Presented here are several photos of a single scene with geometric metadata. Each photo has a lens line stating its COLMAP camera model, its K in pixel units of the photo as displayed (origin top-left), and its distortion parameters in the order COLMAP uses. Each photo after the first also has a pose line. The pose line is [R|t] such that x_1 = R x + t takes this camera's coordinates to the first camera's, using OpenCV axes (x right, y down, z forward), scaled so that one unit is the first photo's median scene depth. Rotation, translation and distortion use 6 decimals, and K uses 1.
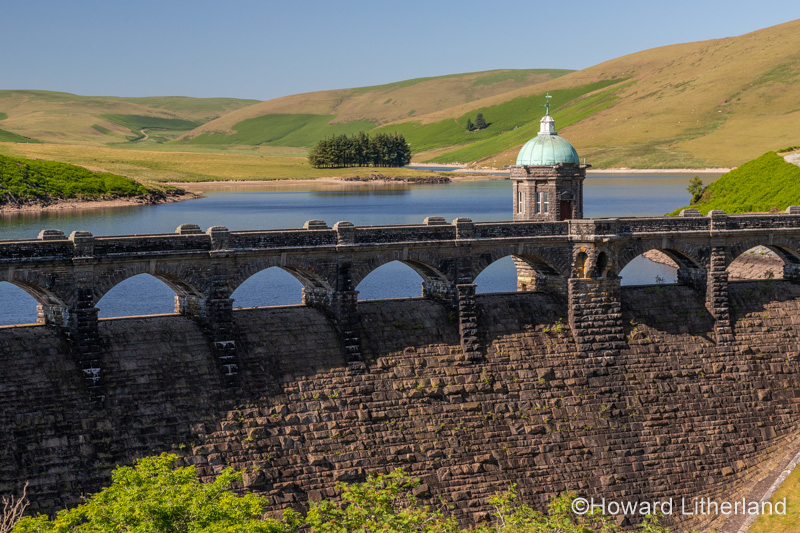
lens RADIAL K [[1922.0, 0, 398.0], [0, 1922.0, 267.1], [0, 0, 1]] dist [0.024101, 0.000000]
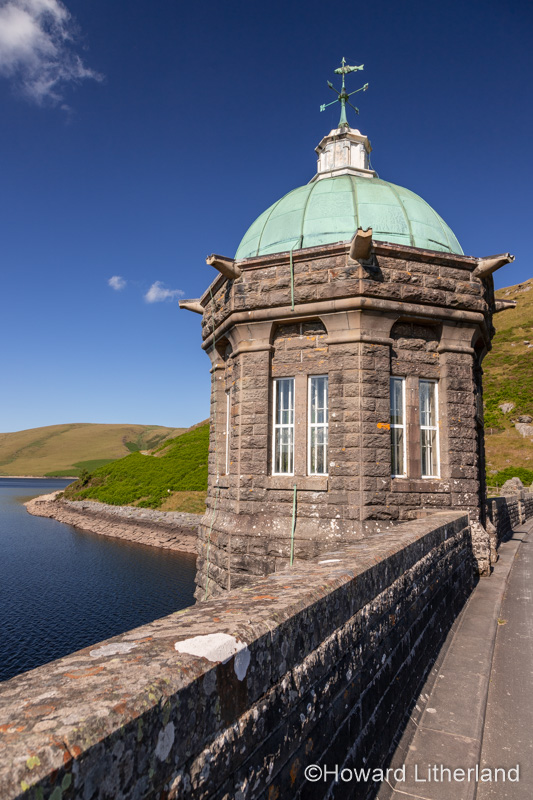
lens RADIAL K [[553.5, 0, 289.5], [0, 553.5, 403.5], [0, 0, 1]] dist [0.024528, 0.003385]
pose [[0.800063, 0.105257, 0.590611, 0.003763], [0.007838, 0.982570, -0.185729, -0.003332], [-0.599865, 0.153224, 0.785292, 0.128659]]
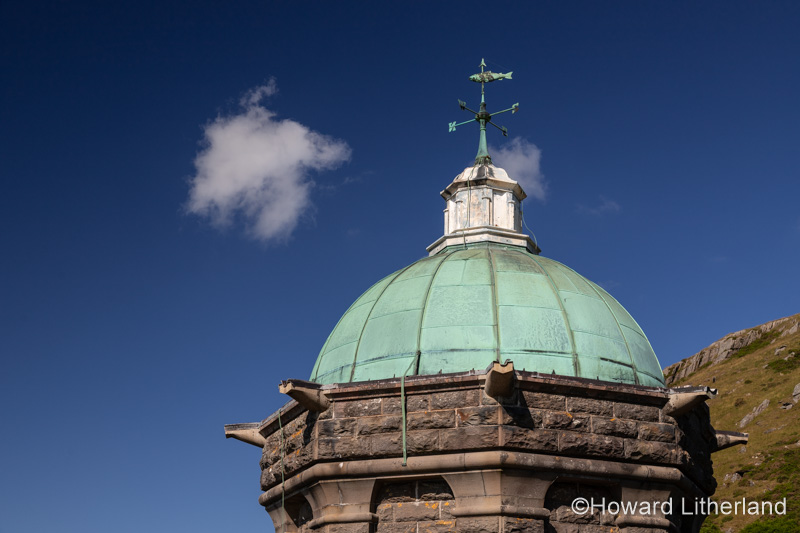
lens RADIAL K [[1311.1, 0, 429.6], [0, 1311.1, 238.9], [0, 0, 1]] dist [-0.007450, 0.000000]
pose [[0.788176, 0.236594, 0.568157, 0.000527], [0.012458, 0.916834, -0.399073, -0.002977], [-0.615324, 0.321618, 0.719679, 0.124298]]
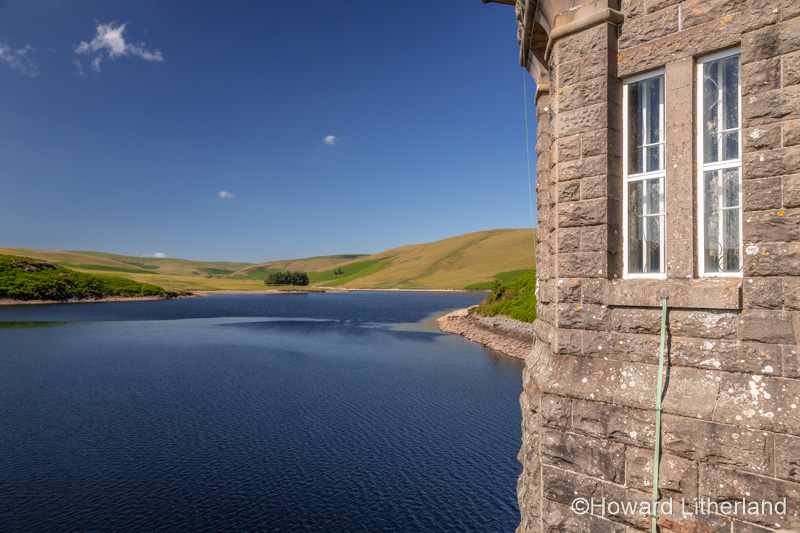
lens RADIAL K [[670.6, 0, 398.6], [0, 670.6, 274.0], [0, 0, 1]] dist [0.030418, -0.019569]
pose [[0.991352, 0.018703, 0.129891, 0.006307], [-0.008703, 0.996983, -0.077127, -0.003454], [-0.130942, 0.075330, 0.988524, 0.130818]]
